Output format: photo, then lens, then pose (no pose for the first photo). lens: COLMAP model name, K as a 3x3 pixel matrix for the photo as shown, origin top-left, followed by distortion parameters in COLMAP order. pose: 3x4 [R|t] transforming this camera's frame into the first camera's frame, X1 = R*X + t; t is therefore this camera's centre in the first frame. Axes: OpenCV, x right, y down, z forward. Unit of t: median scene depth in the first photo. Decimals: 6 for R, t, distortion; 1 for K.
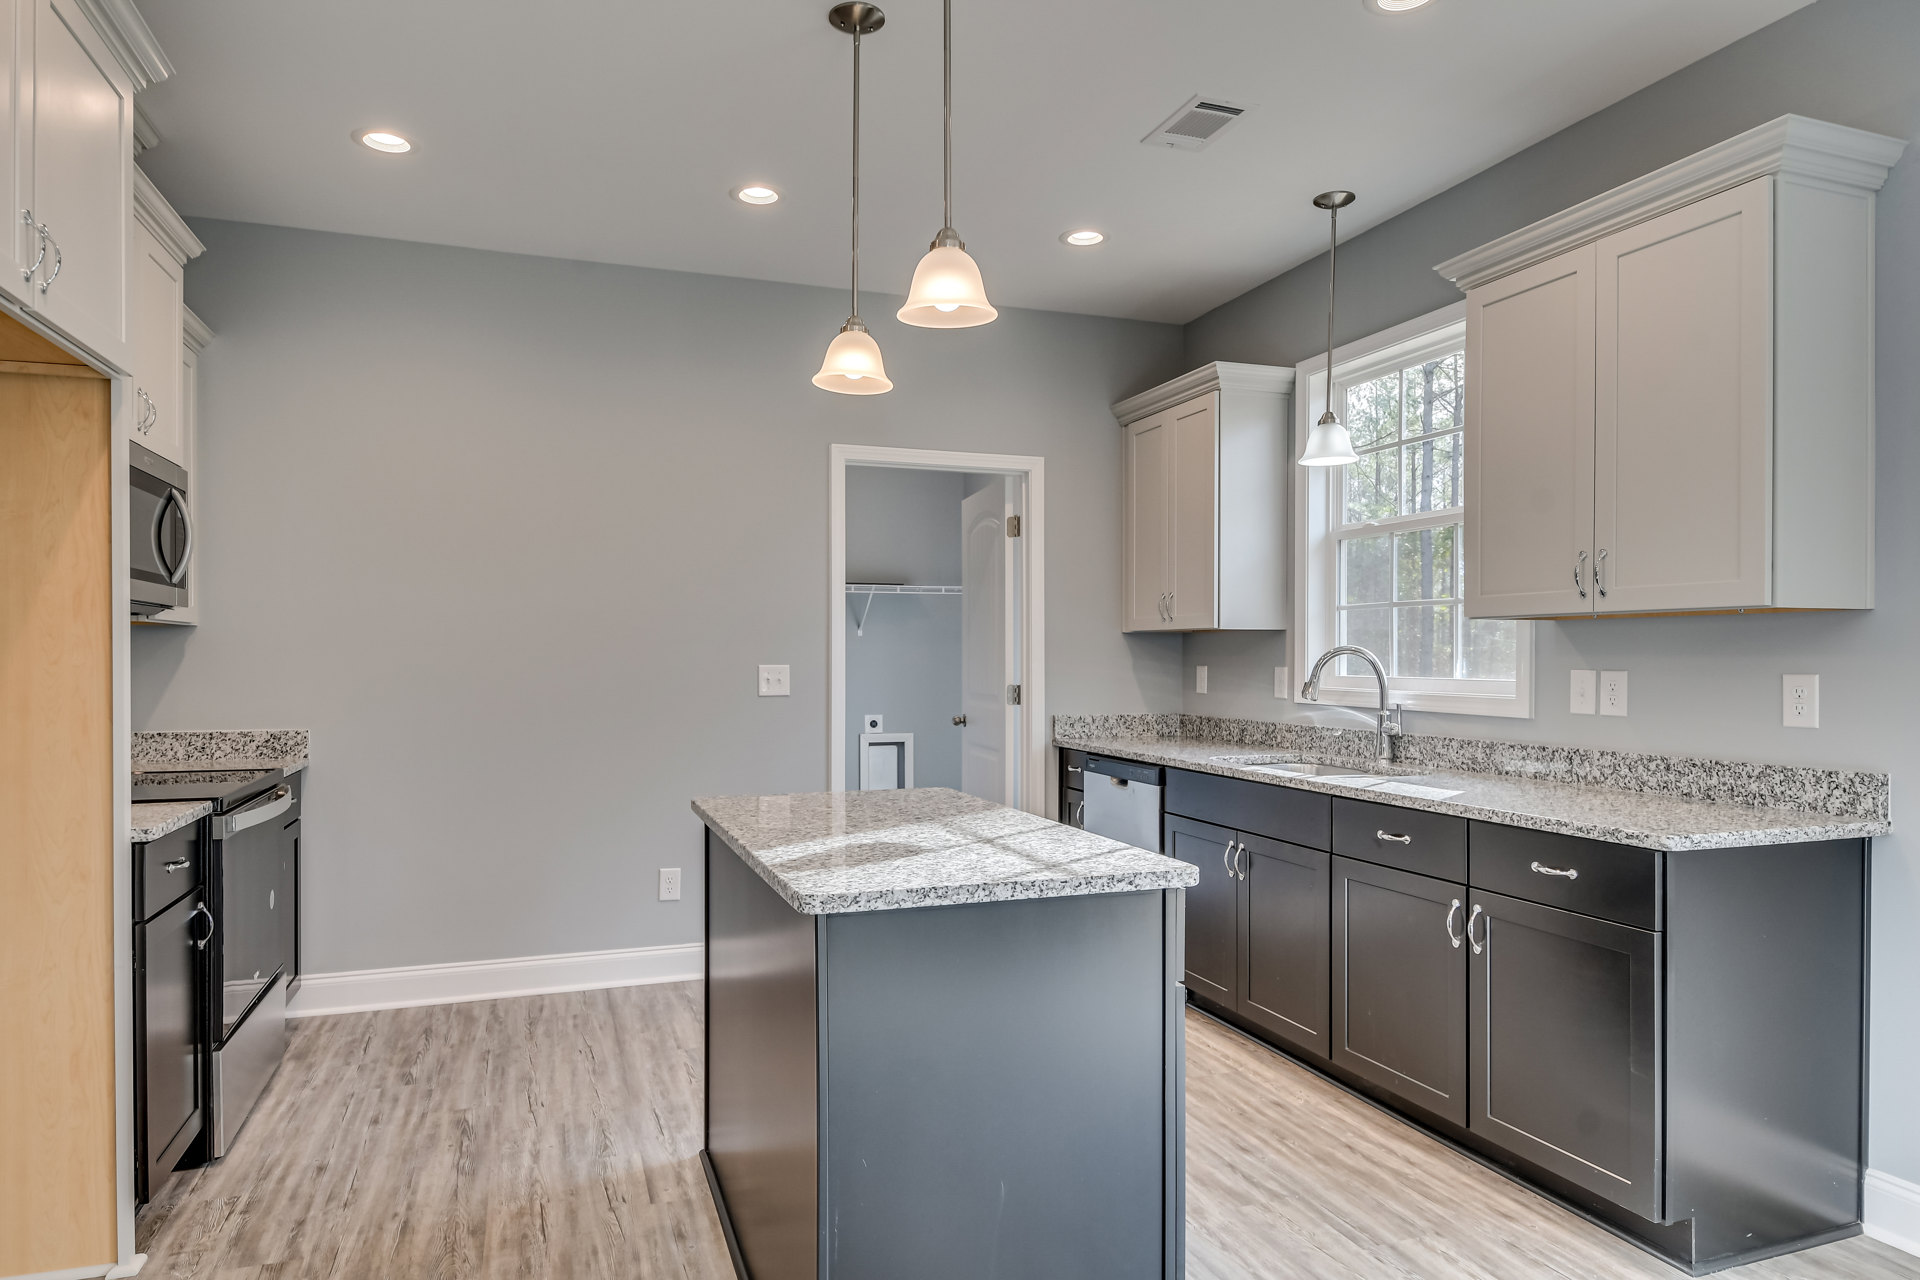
lens RADIAL K [[1135.2, 0, 942.2], [0, 1135.2, 663.8], [0, 0, 1]] dist [0.023433, -0.006169]
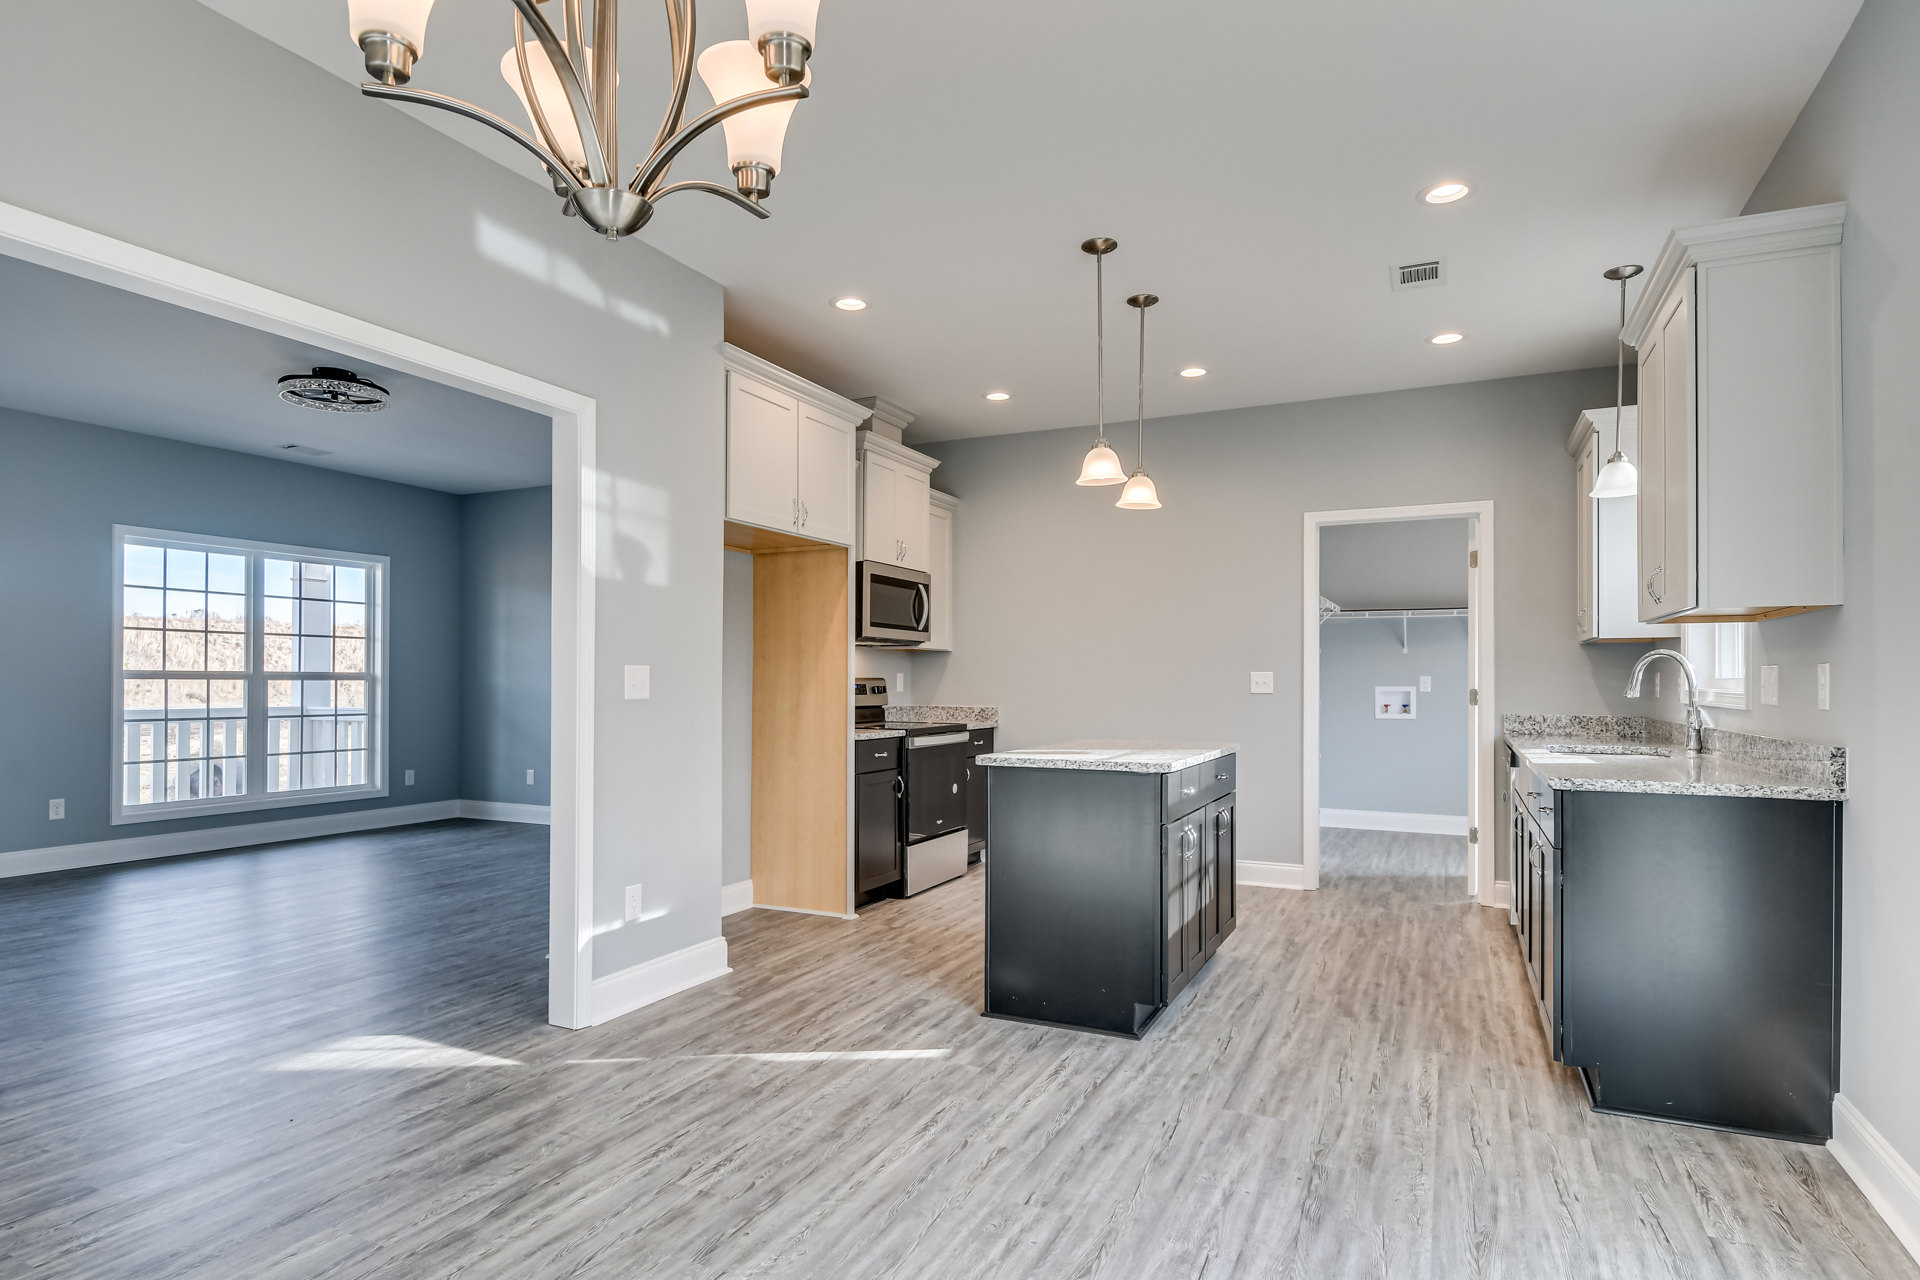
lens RADIAL K [[1032.1, 0, 951.9], [0, 1032.1, 671.2], [0, 0, 1]] dist [0.012298, -0.000324]
pose [[0.708257, -0.005190, -0.705935, 0.702144], [-0.007765, 0.999855, -0.015142, 0.032277], [0.705912, 0.016206, 0.708115, -0.282096]]
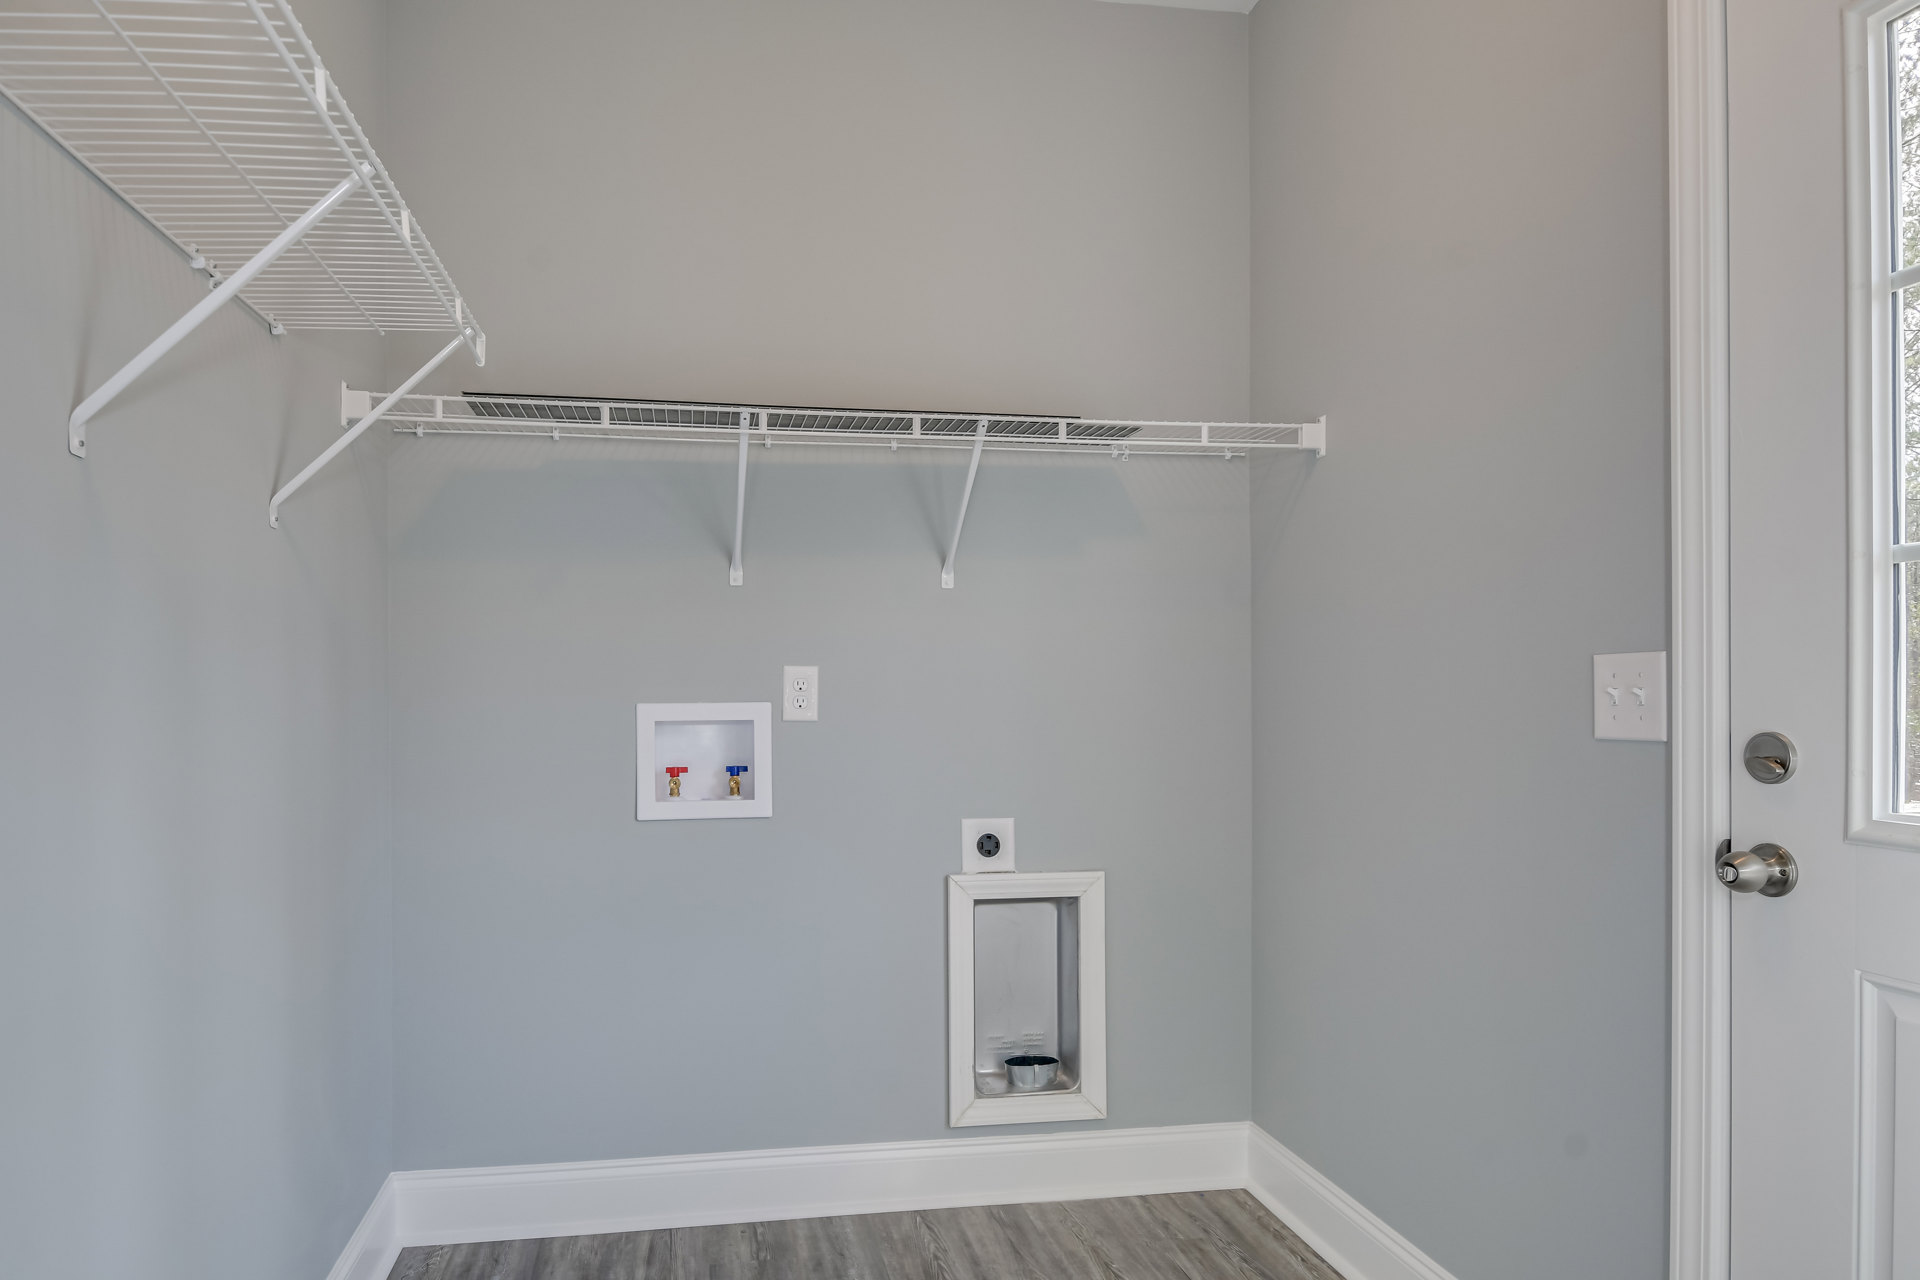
lens RADIAL K [[1198.5, 0, 963.7], [0, 1198.5, 643.9], [0, 0, 1]] dist [0.015571, -0.012000]
pose [[0.981106, -0.002057, -0.193459, 0.007441], [-0.000294, 0.999926, -0.012123, -0.009219], [0.193470, 0.011951, 0.981033, 1.529879]]
